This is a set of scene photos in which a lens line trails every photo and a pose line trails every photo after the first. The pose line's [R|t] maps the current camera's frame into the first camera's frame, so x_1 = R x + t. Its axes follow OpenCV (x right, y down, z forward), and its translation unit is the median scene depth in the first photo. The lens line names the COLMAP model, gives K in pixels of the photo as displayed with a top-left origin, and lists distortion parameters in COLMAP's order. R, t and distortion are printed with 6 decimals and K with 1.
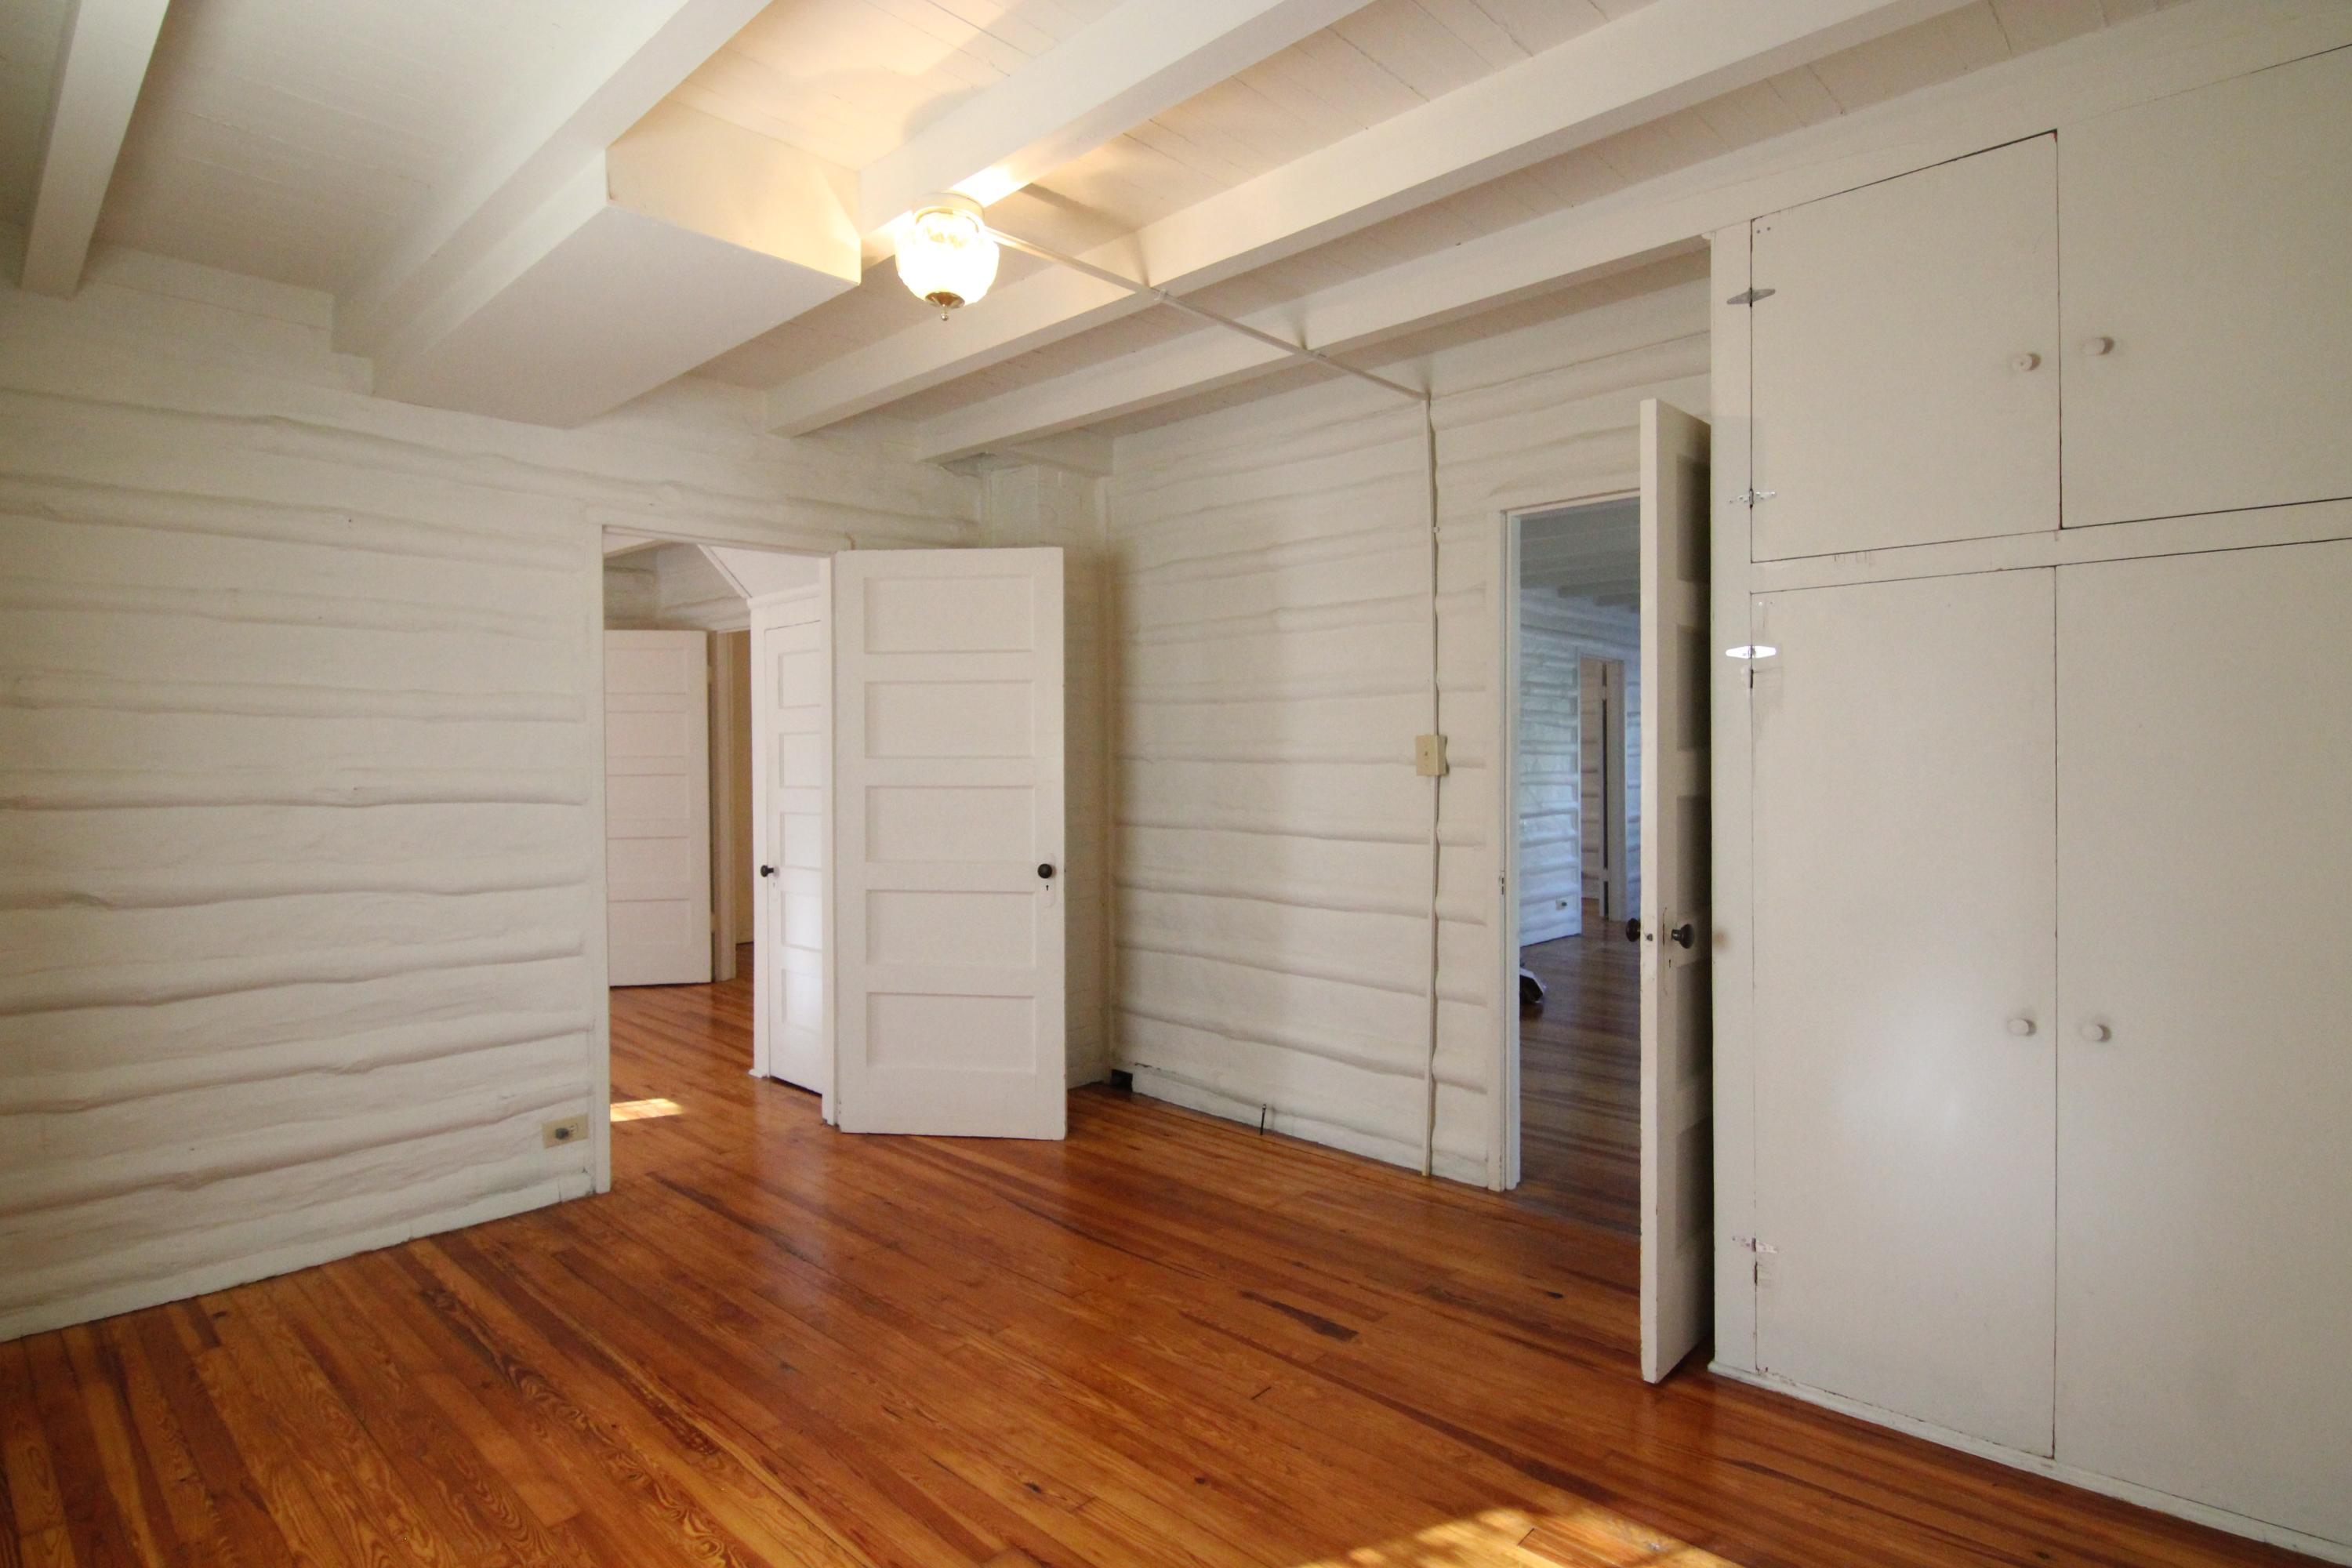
lens RADIAL K [[1193.2, 0, 1176.0], [0, 1193.2, 784.0], [0, 0, 1]] dist [-0.002943, -0.015182]
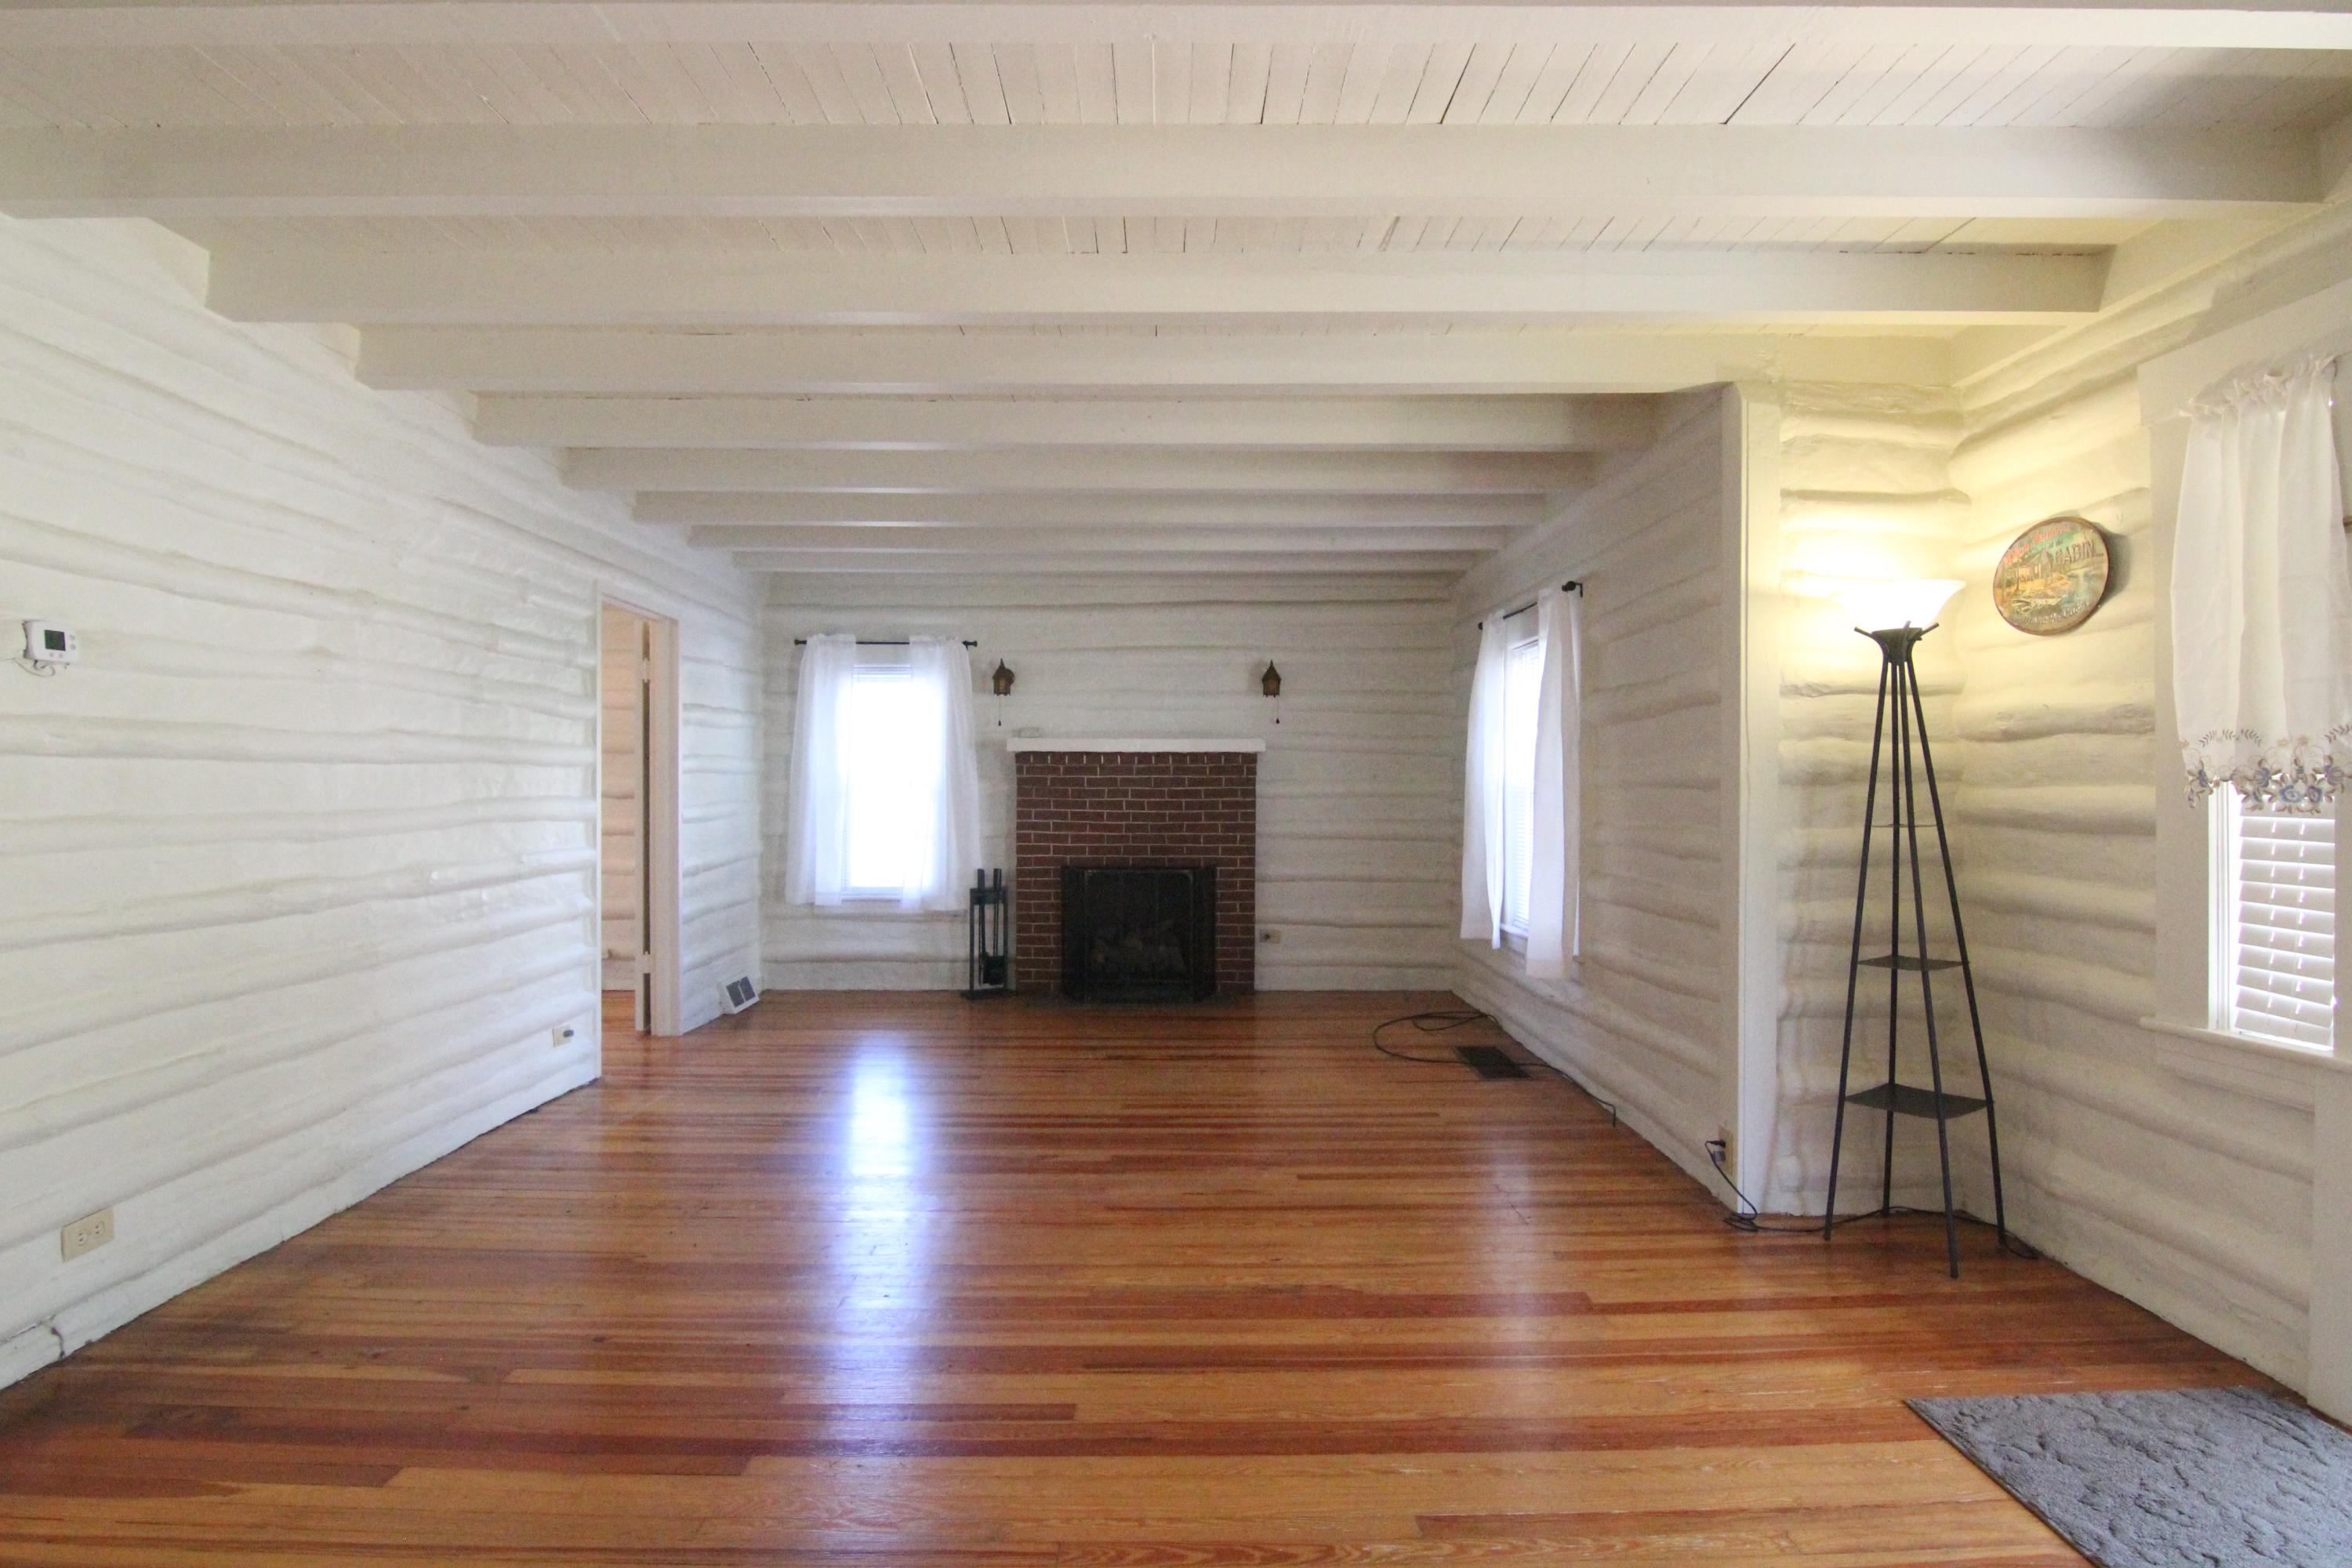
lens RADIAL K [[1193.2, 0, 1176.0], [0, 1193.2, 784.0], [0, 0, 1]] dist [-0.002943, -0.015182]
pose [[0.727290, 0.007933, 0.686284, 0.147026], [0.002597, 0.999894, -0.014310, -0.007545], [-0.686325, 0.012190, 0.727193, 0.392440]]
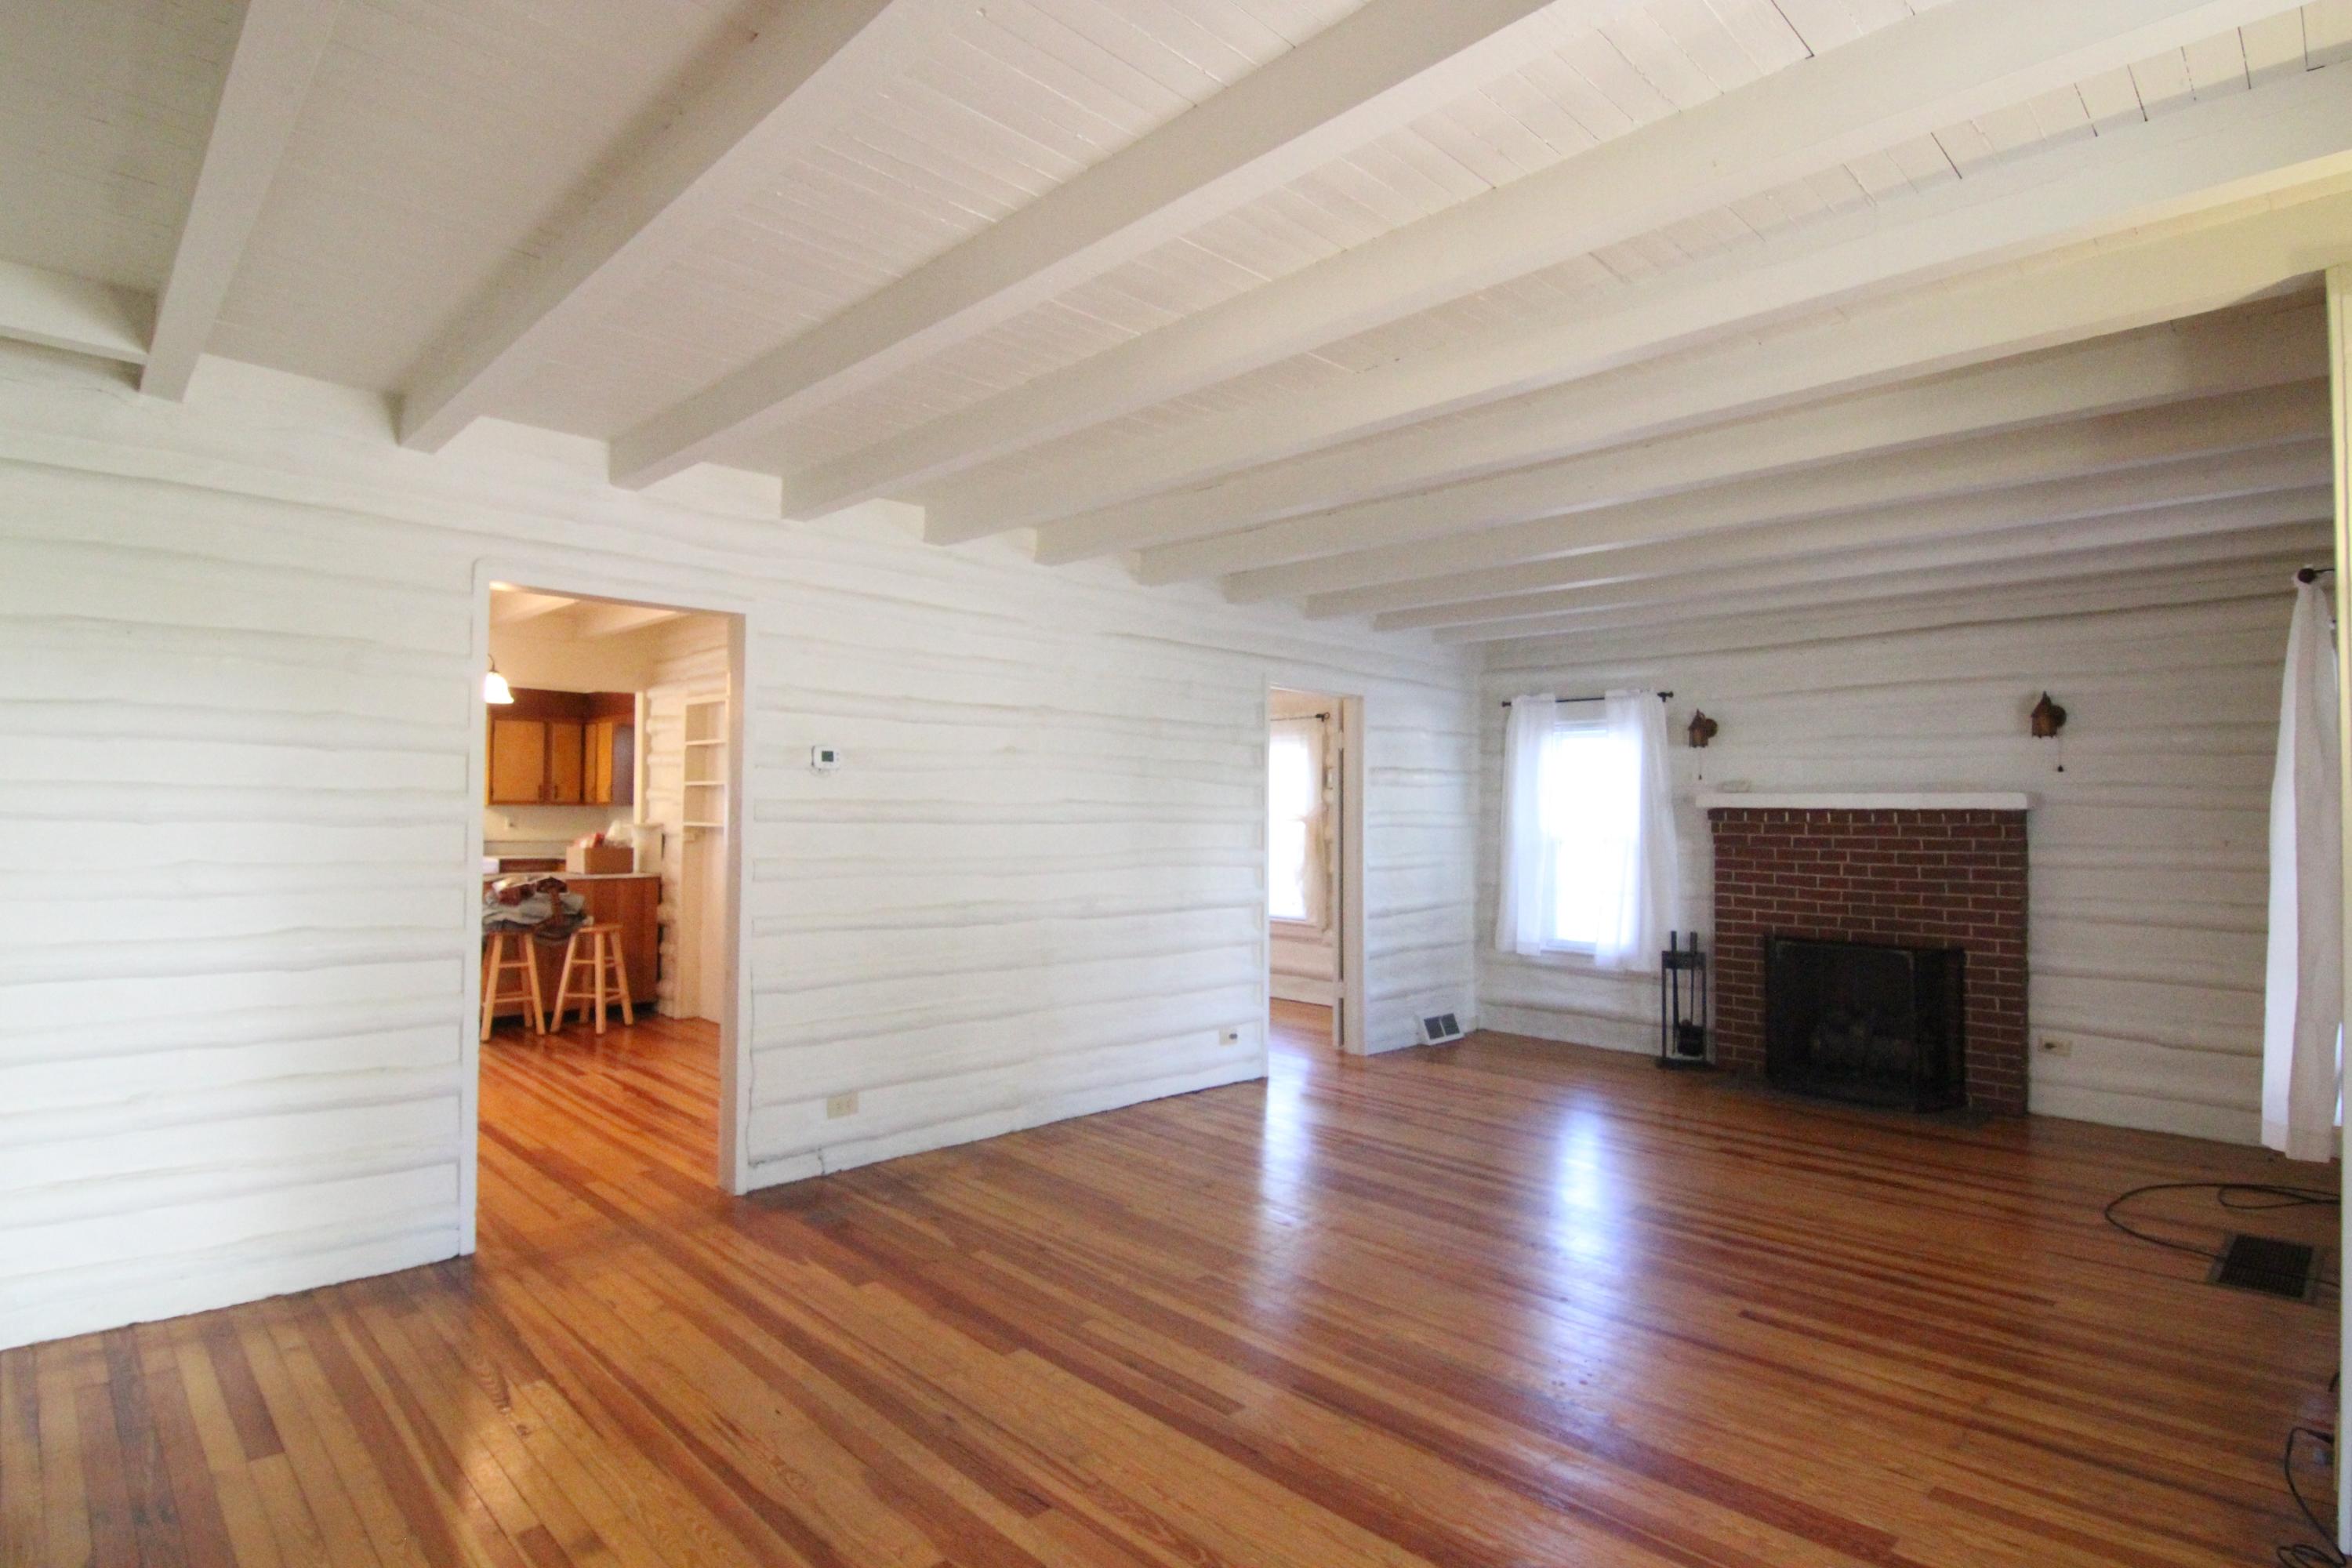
lens RADIAL K [[1193.2, 0, 1176.0], [0, 1193.2, 784.0], [0, 0, 1]] dist [-0.002943, -0.015182]
pose [[0.998689, 0.019567, -0.047306, 0.319622], [-0.021506, 0.998935, -0.040817, -0.018284], [0.046456, 0.041781, 0.998046, 0.287826]]
